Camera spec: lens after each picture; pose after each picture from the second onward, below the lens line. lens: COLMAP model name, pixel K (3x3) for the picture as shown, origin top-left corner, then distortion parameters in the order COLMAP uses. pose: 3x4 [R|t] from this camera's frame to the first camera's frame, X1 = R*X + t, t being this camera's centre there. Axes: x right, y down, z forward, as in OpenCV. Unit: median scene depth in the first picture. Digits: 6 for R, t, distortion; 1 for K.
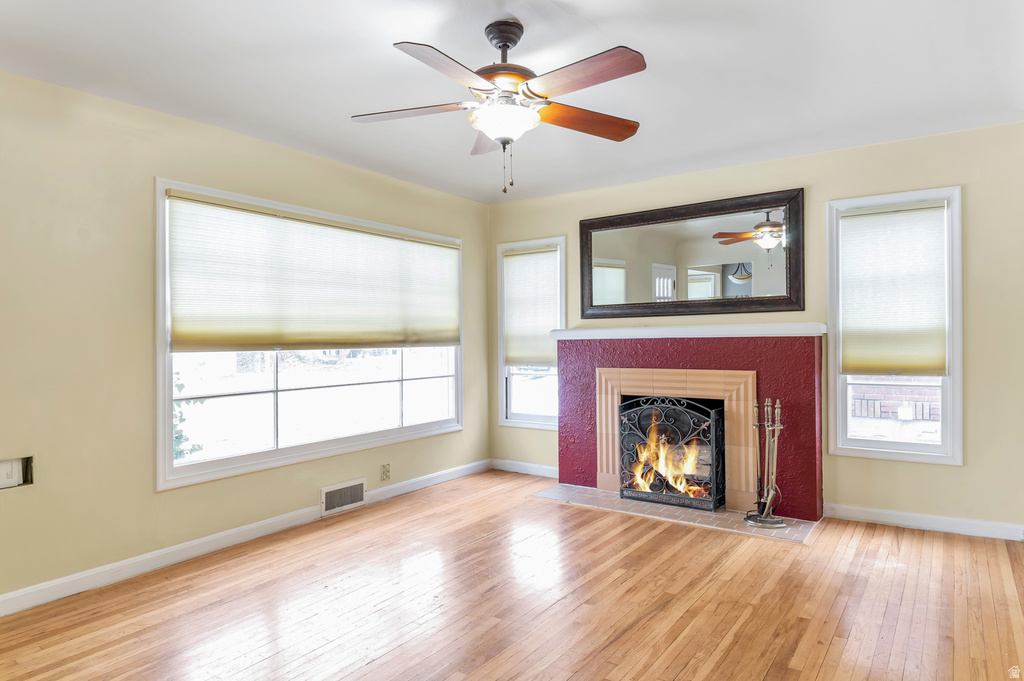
lens RADIAL K [[633.4, 0, 509.9], [0, 633.4, 340.9], [0, 0, 1]] dist [0.072608, -0.001153]
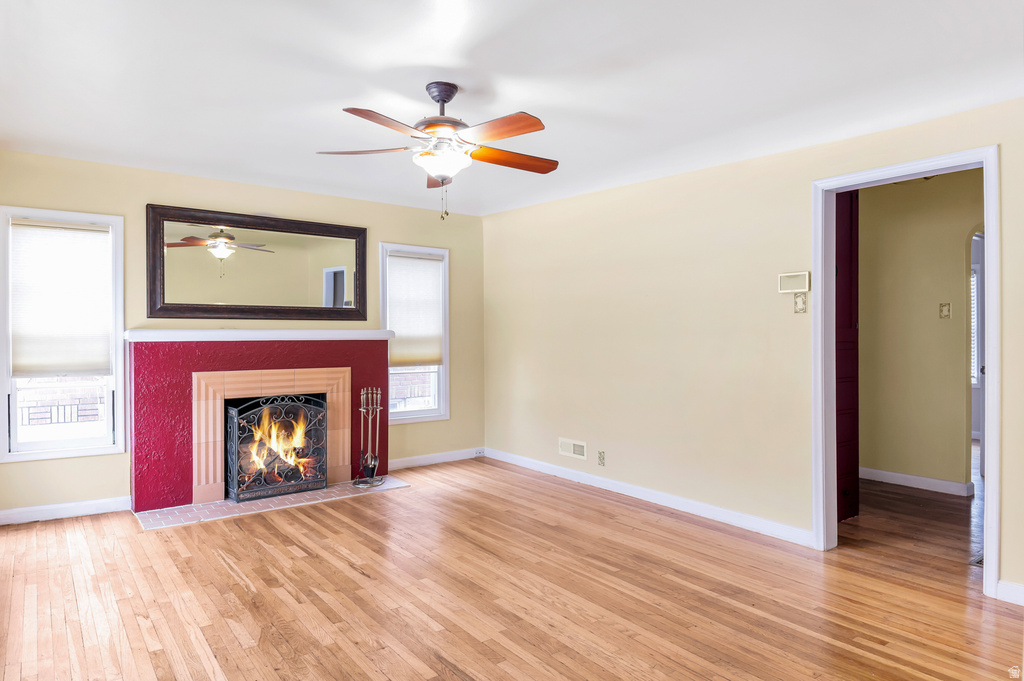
lens RADIAL K [[633.4, 0, 509.9], [0, 633.4, 340.9], [0, 0, 1]] dist [0.072608, -0.001153]
pose [[0.320324, 0.007009, 0.947282, -0.674841], [0.003926, 0.999954, -0.008727, 0.007383], [-0.947300, 0.006514, 0.320282, 0.298913]]
